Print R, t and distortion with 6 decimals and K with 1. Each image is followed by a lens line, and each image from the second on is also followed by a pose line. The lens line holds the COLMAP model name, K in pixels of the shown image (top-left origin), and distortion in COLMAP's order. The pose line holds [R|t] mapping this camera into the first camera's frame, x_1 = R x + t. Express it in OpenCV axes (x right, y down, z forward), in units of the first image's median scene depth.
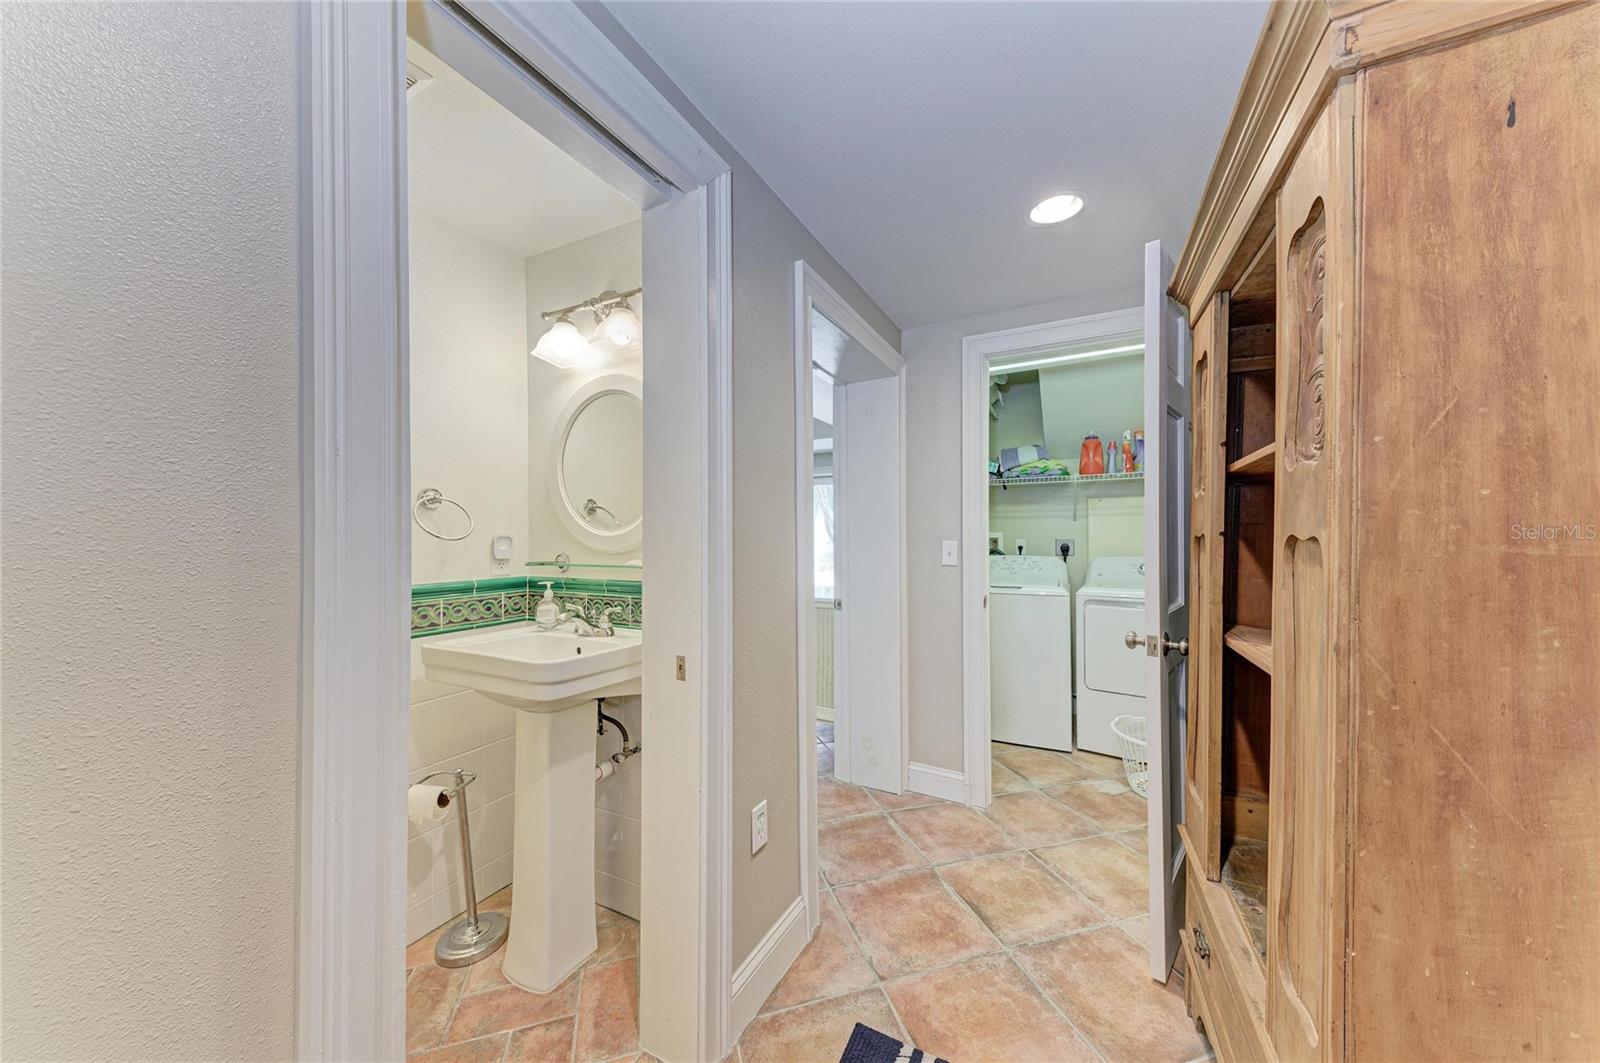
lens RADIAL K [[535.9, 0, 791.1], [0, 535.9, 535.0], [0, 0, 1]] dist [0.023090, -0.004059]
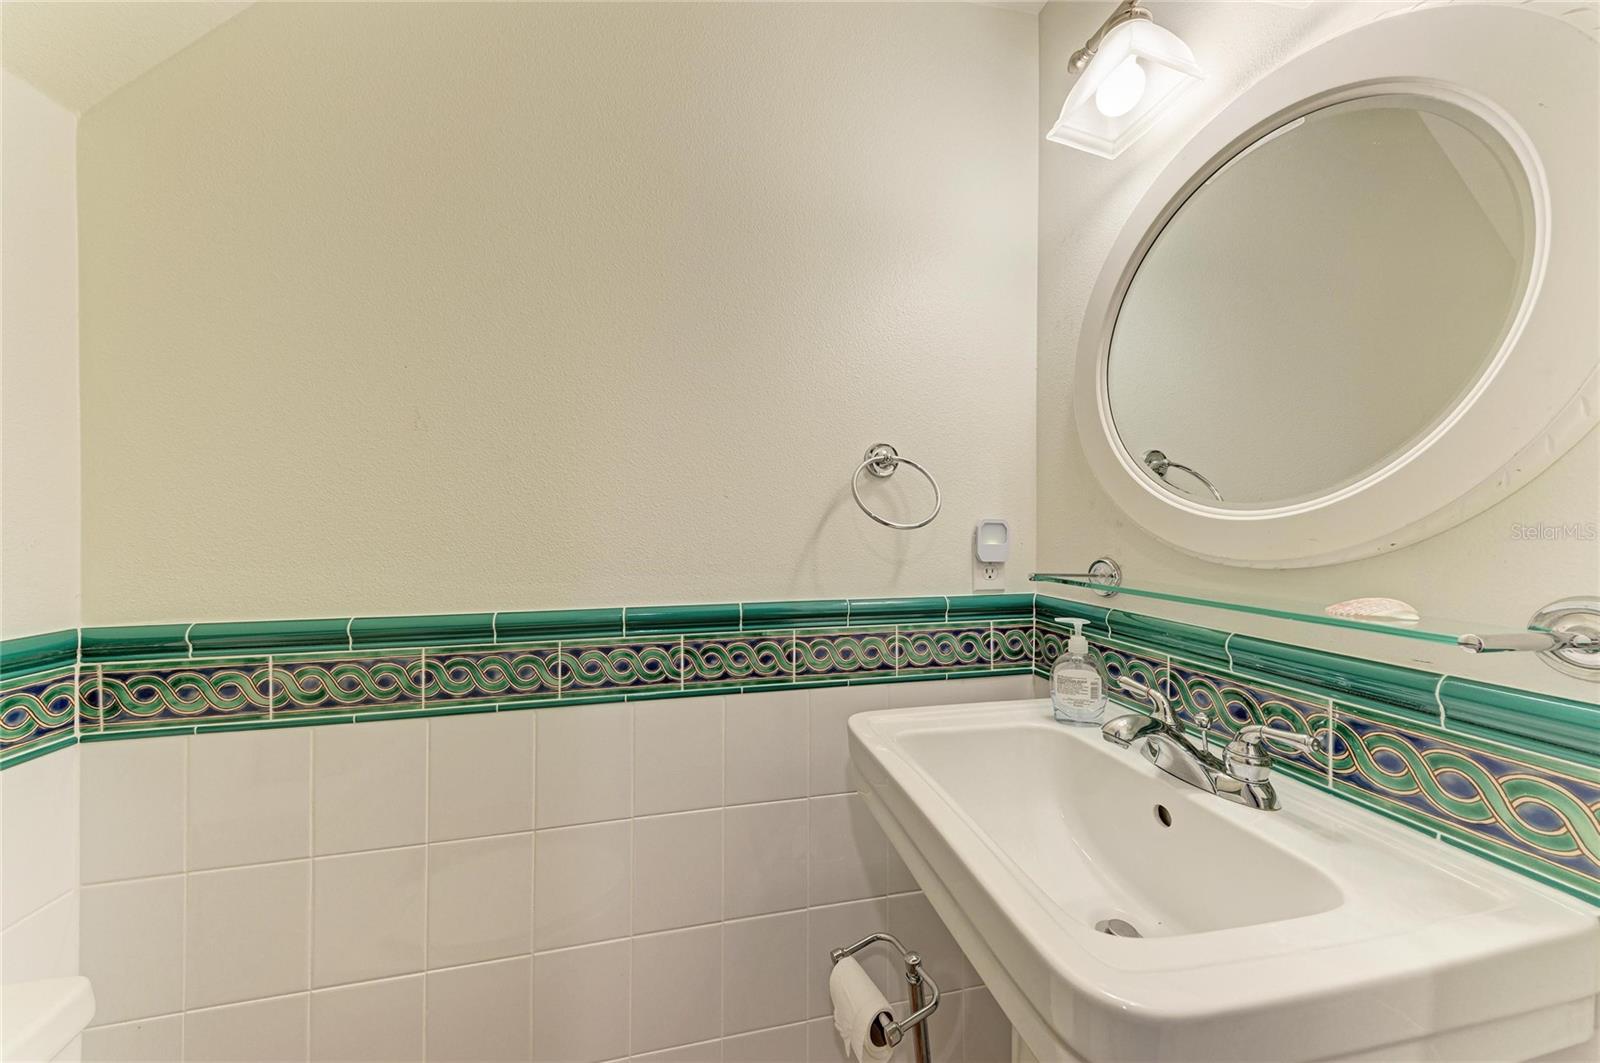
lens RADIAL K [[535.9, 0, 807.4], [0, 535.9, 525.9], [0, 0, 1]] dist [0.023090, -0.004059]
pose [[0.656612, 0.007668, -0.754189, -0.253243], [0.000794, 0.999941, 0.010858, 0.000228], [0.754228, -0.007728, 0.656567, 0.517980]]
